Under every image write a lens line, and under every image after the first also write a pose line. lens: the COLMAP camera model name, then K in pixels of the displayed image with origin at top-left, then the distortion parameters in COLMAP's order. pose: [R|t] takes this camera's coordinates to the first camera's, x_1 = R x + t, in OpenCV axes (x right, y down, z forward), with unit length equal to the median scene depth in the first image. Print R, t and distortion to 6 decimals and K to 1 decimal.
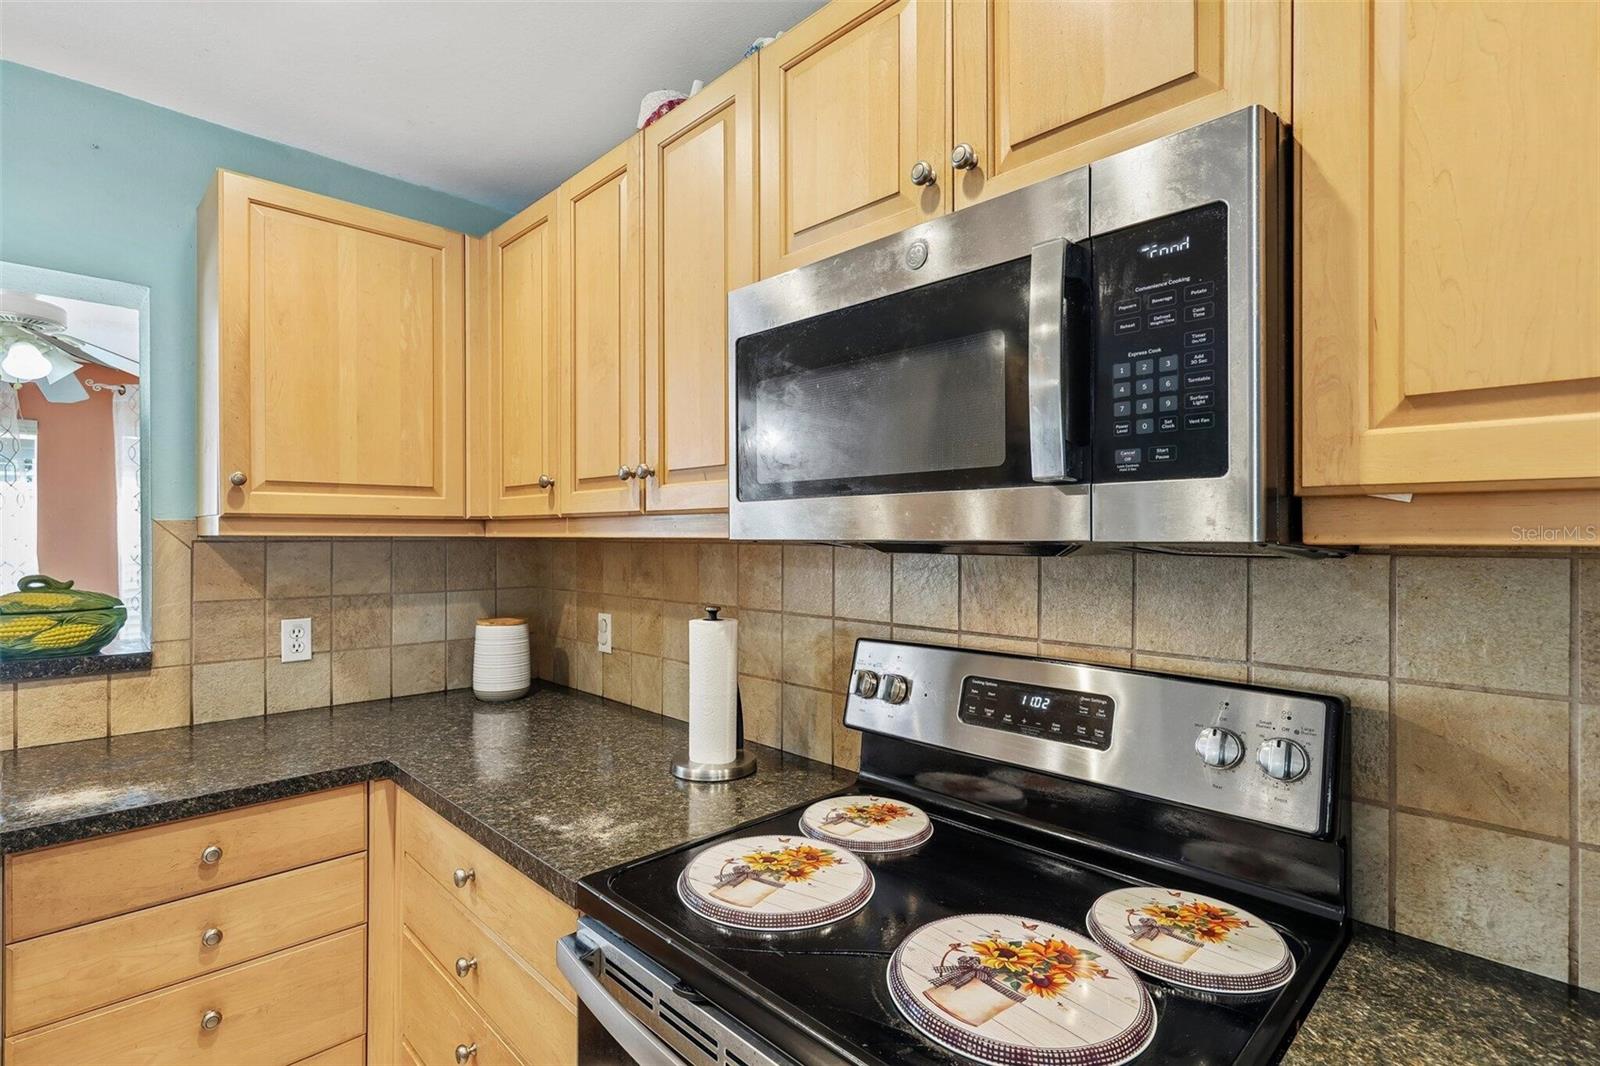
lens RADIAL K [[764.4, 0, 795.8], [0, 764.4, 536.1], [0, 0, 1]] dist [0.001706, -0.000225]
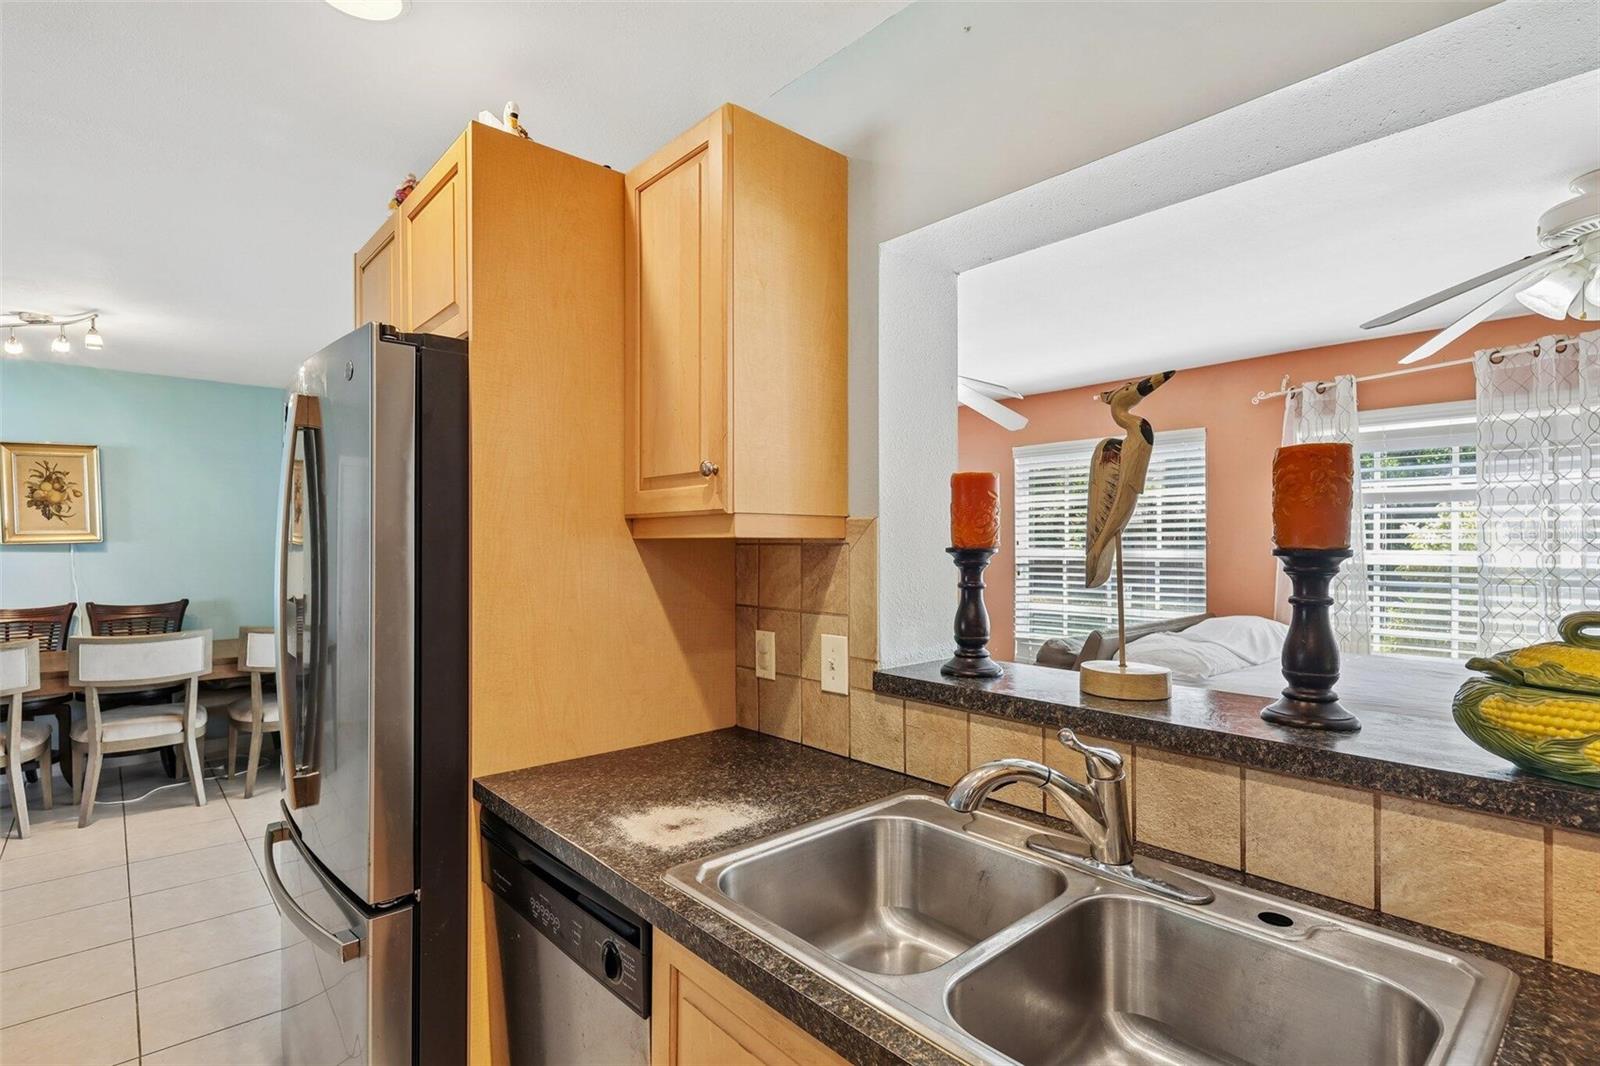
lens RADIAL K [[776.1, 0, 792.8], [0, 776.1, 545.2], [0, 0, 1]] dist [0.003516, 0.000167]
pose [[-0.048235, 0.006034, -0.998818, -0.530125], [0.001635, 0.999981, 0.005962, 0.003884], [0.998835, -0.001346, -0.048244, 0.577422]]
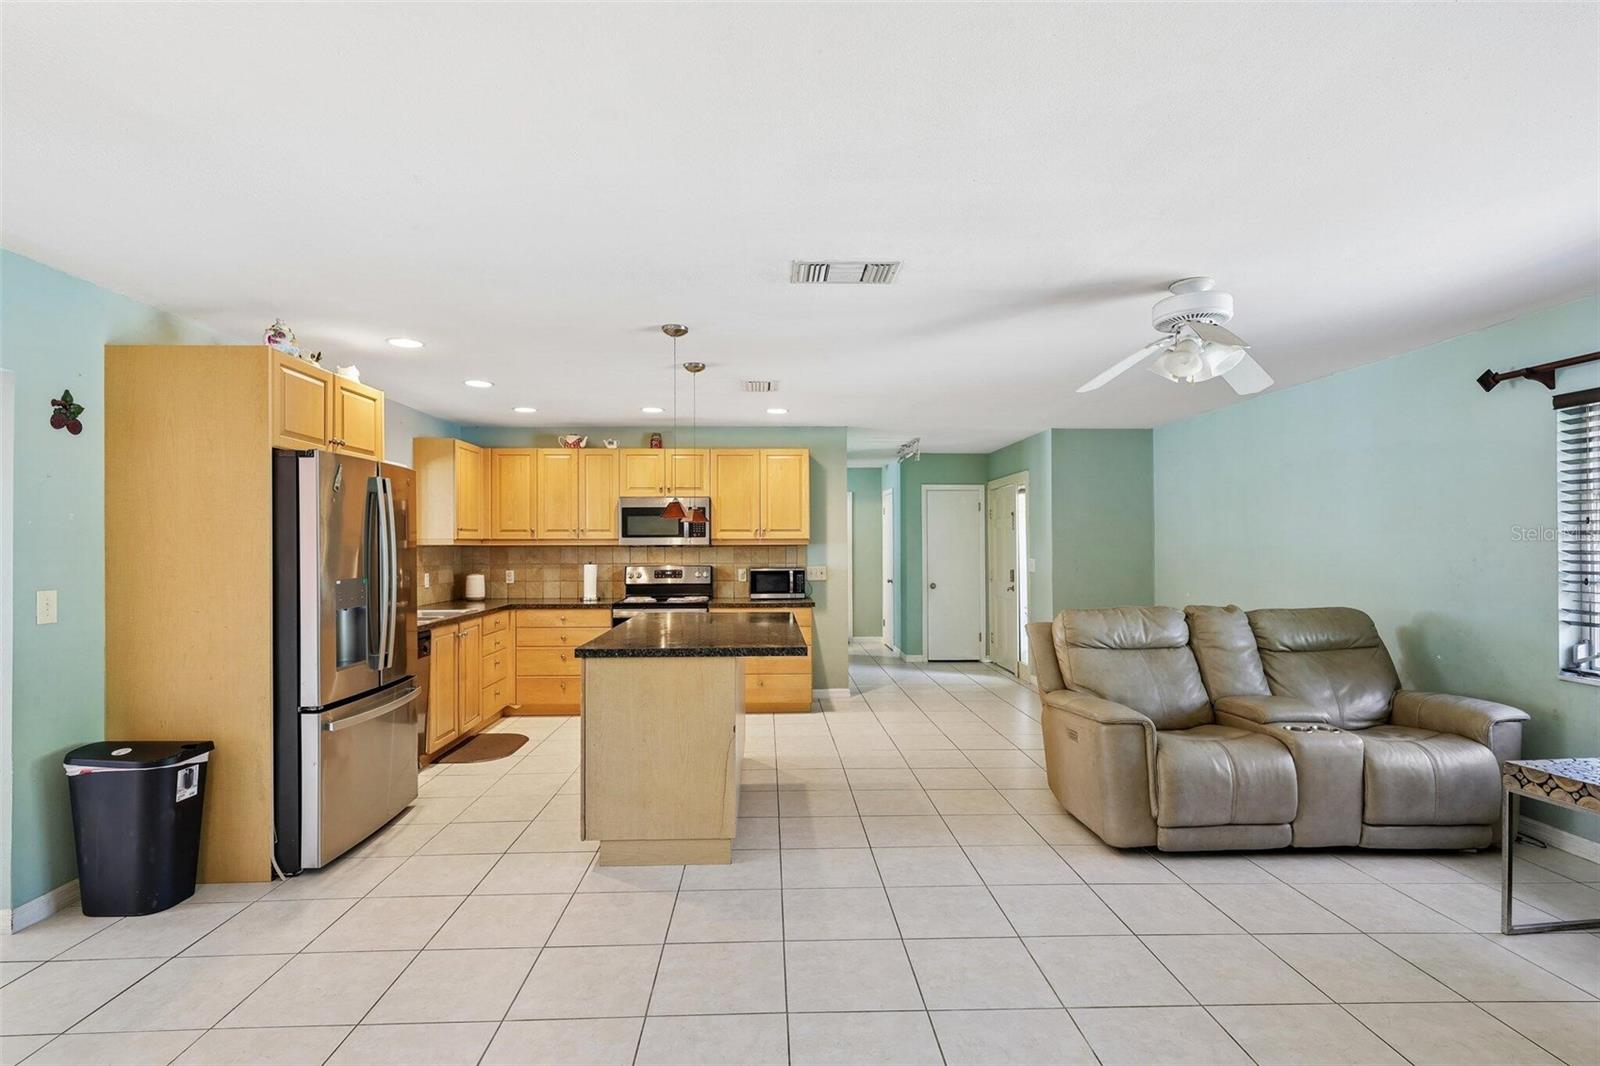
lens RADIAL K [[758.8, 0, 785.0], [0, 758.8, 539.1], [0, 0, 1]] dist [-0.000860, -0.000229]
pose [[0.680135, 0.002540, 0.733083, -2.453993], [0.004790, 0.999957, -0.007909, 0.007791], [-0.733072, 0.008891, 0.680093, -2.645330]]
